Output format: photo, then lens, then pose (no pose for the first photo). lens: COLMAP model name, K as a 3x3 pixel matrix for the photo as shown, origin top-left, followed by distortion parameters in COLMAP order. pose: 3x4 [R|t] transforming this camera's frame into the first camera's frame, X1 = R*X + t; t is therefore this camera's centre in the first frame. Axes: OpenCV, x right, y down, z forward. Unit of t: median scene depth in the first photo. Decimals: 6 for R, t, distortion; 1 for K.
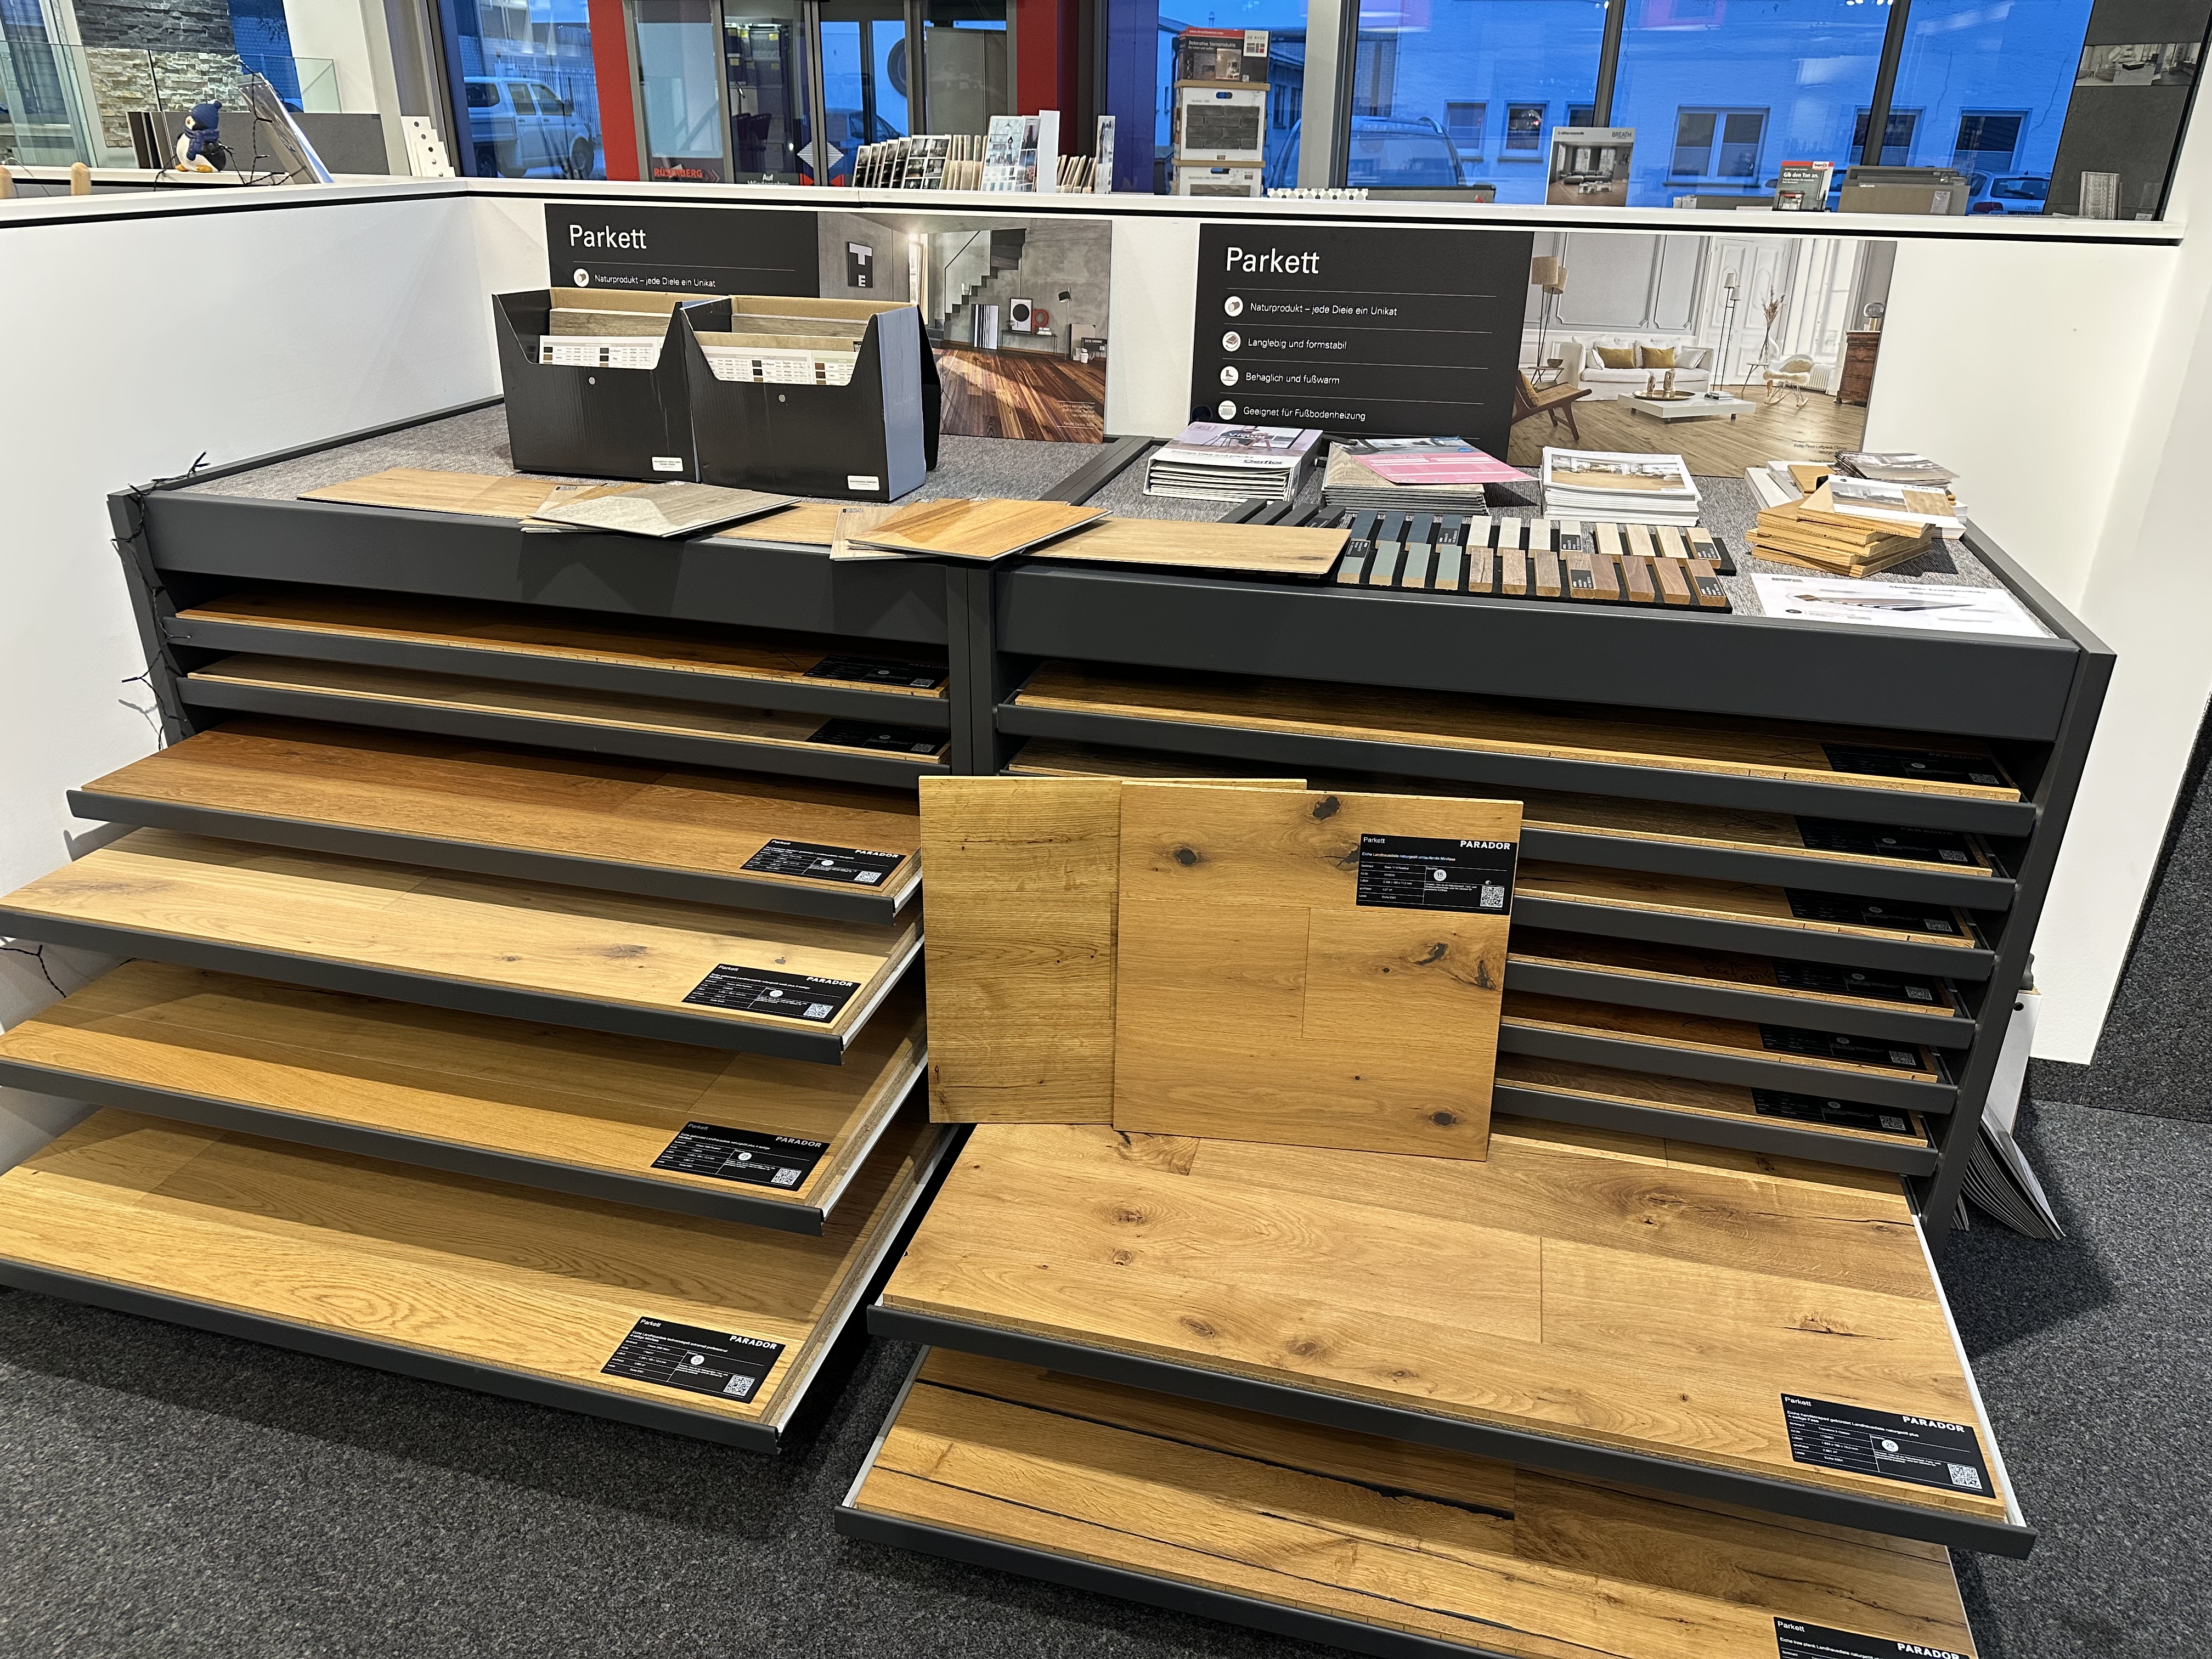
lens RADIAL K [[1562.3, 0, 1102.8], [0, 1562.3, 826.4], [0, 0, 1]] dist [-0.001235, -0.000402]
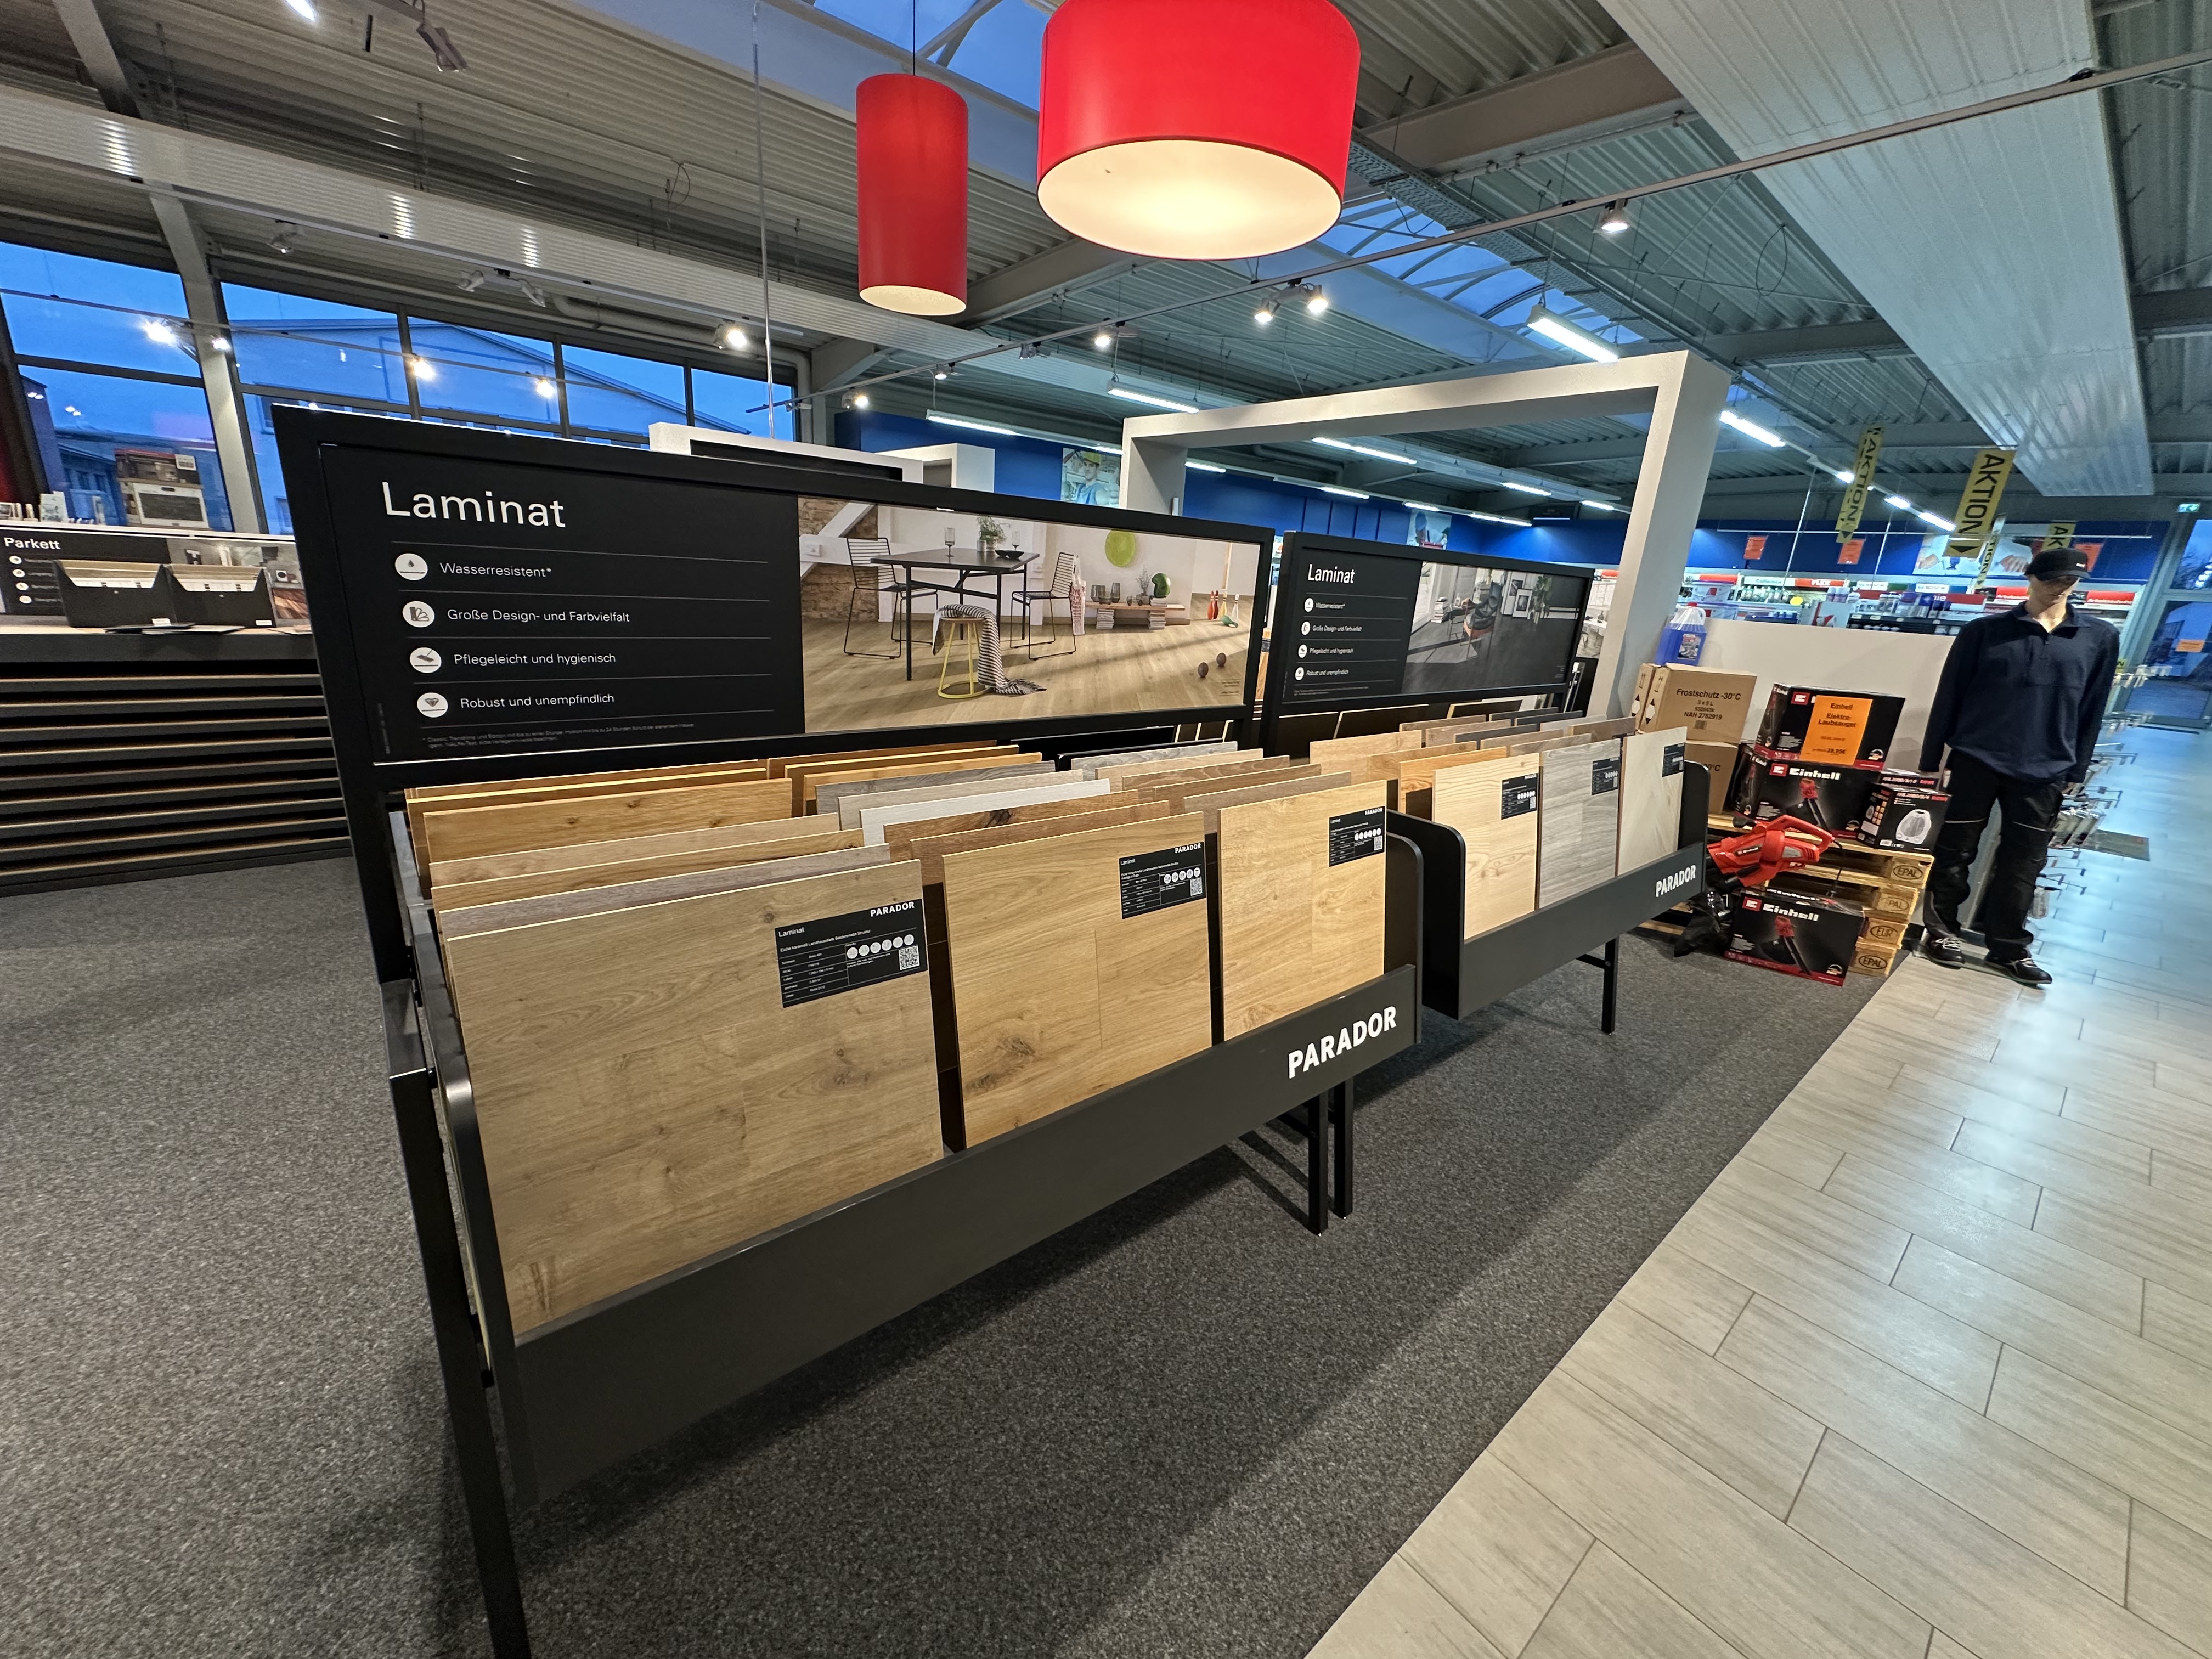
lens RADIAL K [[883.8, 0, 1104.8], [0, 883.8, 829.6], [0, 0, 1]] dist [-0.000977, -0.000054]
pose [[0.582582, -0.207970, 0.785715, -0.536238], [0.282335, 0.958292, 0.044307, 0.470197], [-0.762159, 0.196022, 0.617000, -1.054144]]
